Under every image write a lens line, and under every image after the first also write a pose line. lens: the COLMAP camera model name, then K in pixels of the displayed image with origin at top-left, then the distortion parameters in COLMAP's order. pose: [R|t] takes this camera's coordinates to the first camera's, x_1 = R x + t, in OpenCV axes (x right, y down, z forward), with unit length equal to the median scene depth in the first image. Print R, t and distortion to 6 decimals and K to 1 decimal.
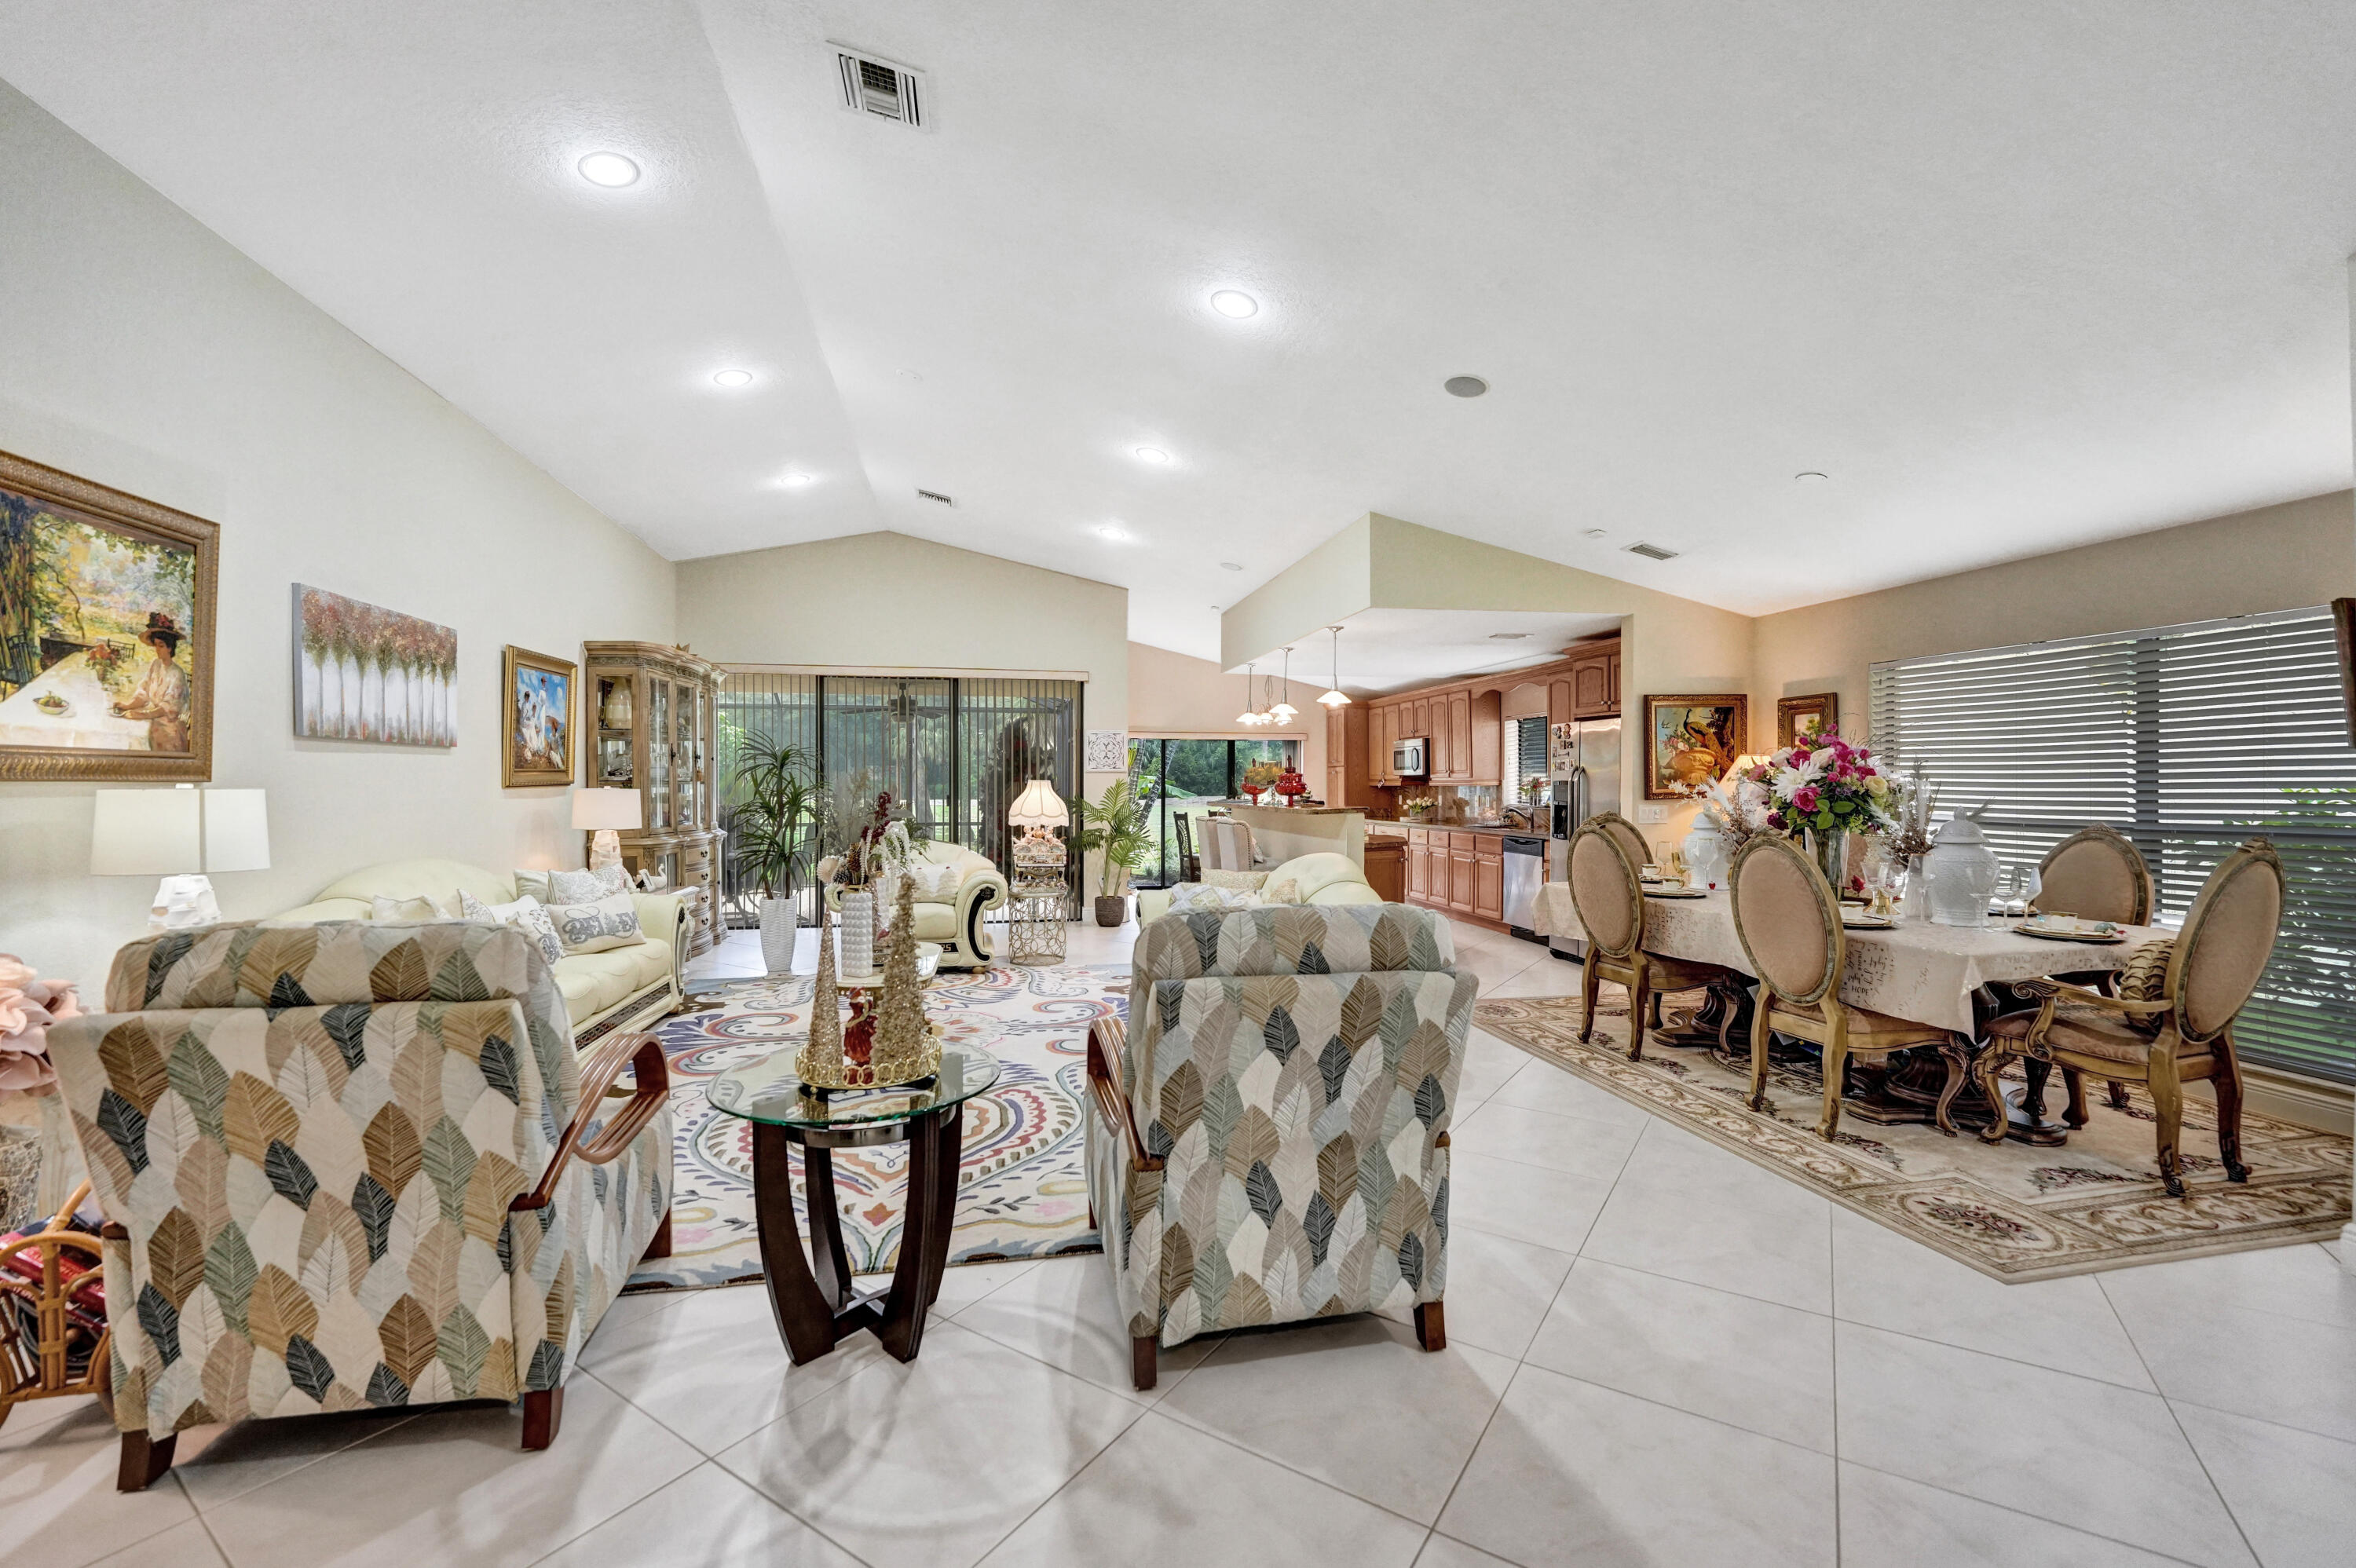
lens RADIAL K [[980.3, 0, 1188.8], [0, 980.3, 786.7], [0, 0, 1]] dist [-0.035304, 0.007002]
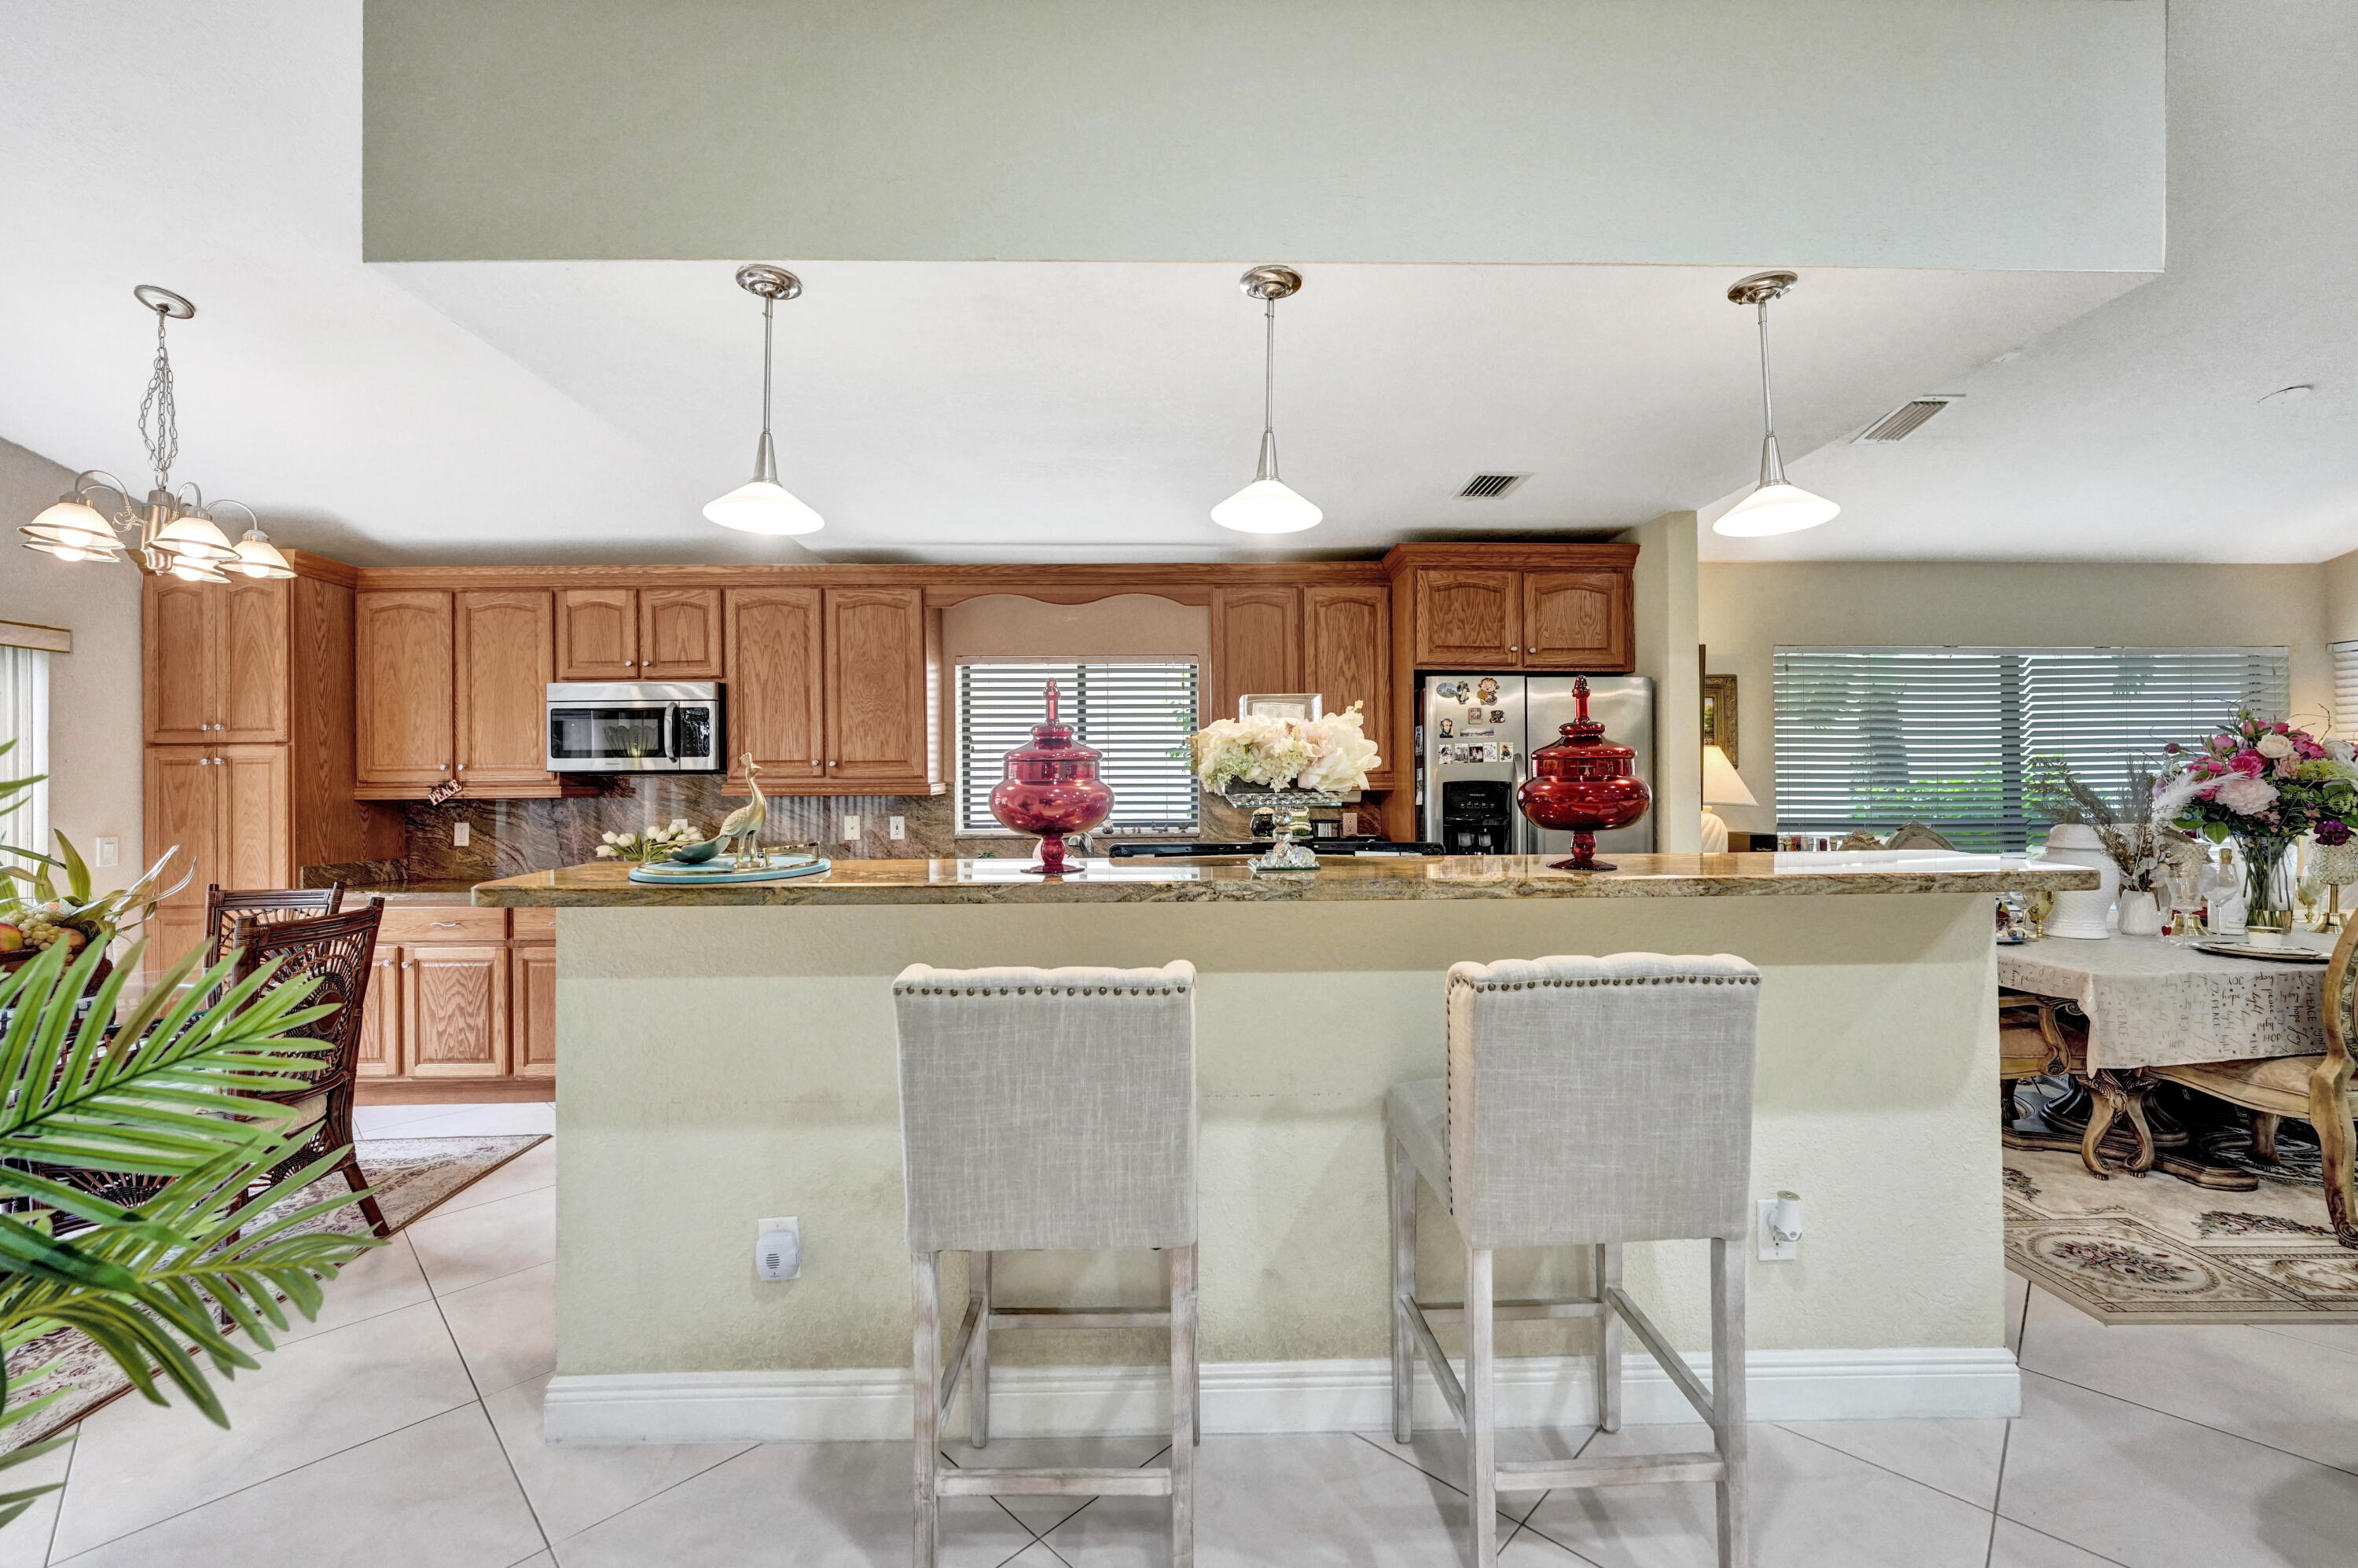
lens RADIAL K [[957.8, 0, 1193.6], [0, 957.8, 781.8], [0, 0, 1]] dist [-0.016649, 0.006359]
pose [[0.191055, 0.004788, 0.981568, -0.314441], [0.009335, 0.999934, -0.006694, -0.007563], [-0.981535, 0.010442, 0.190998, 1.901657]]
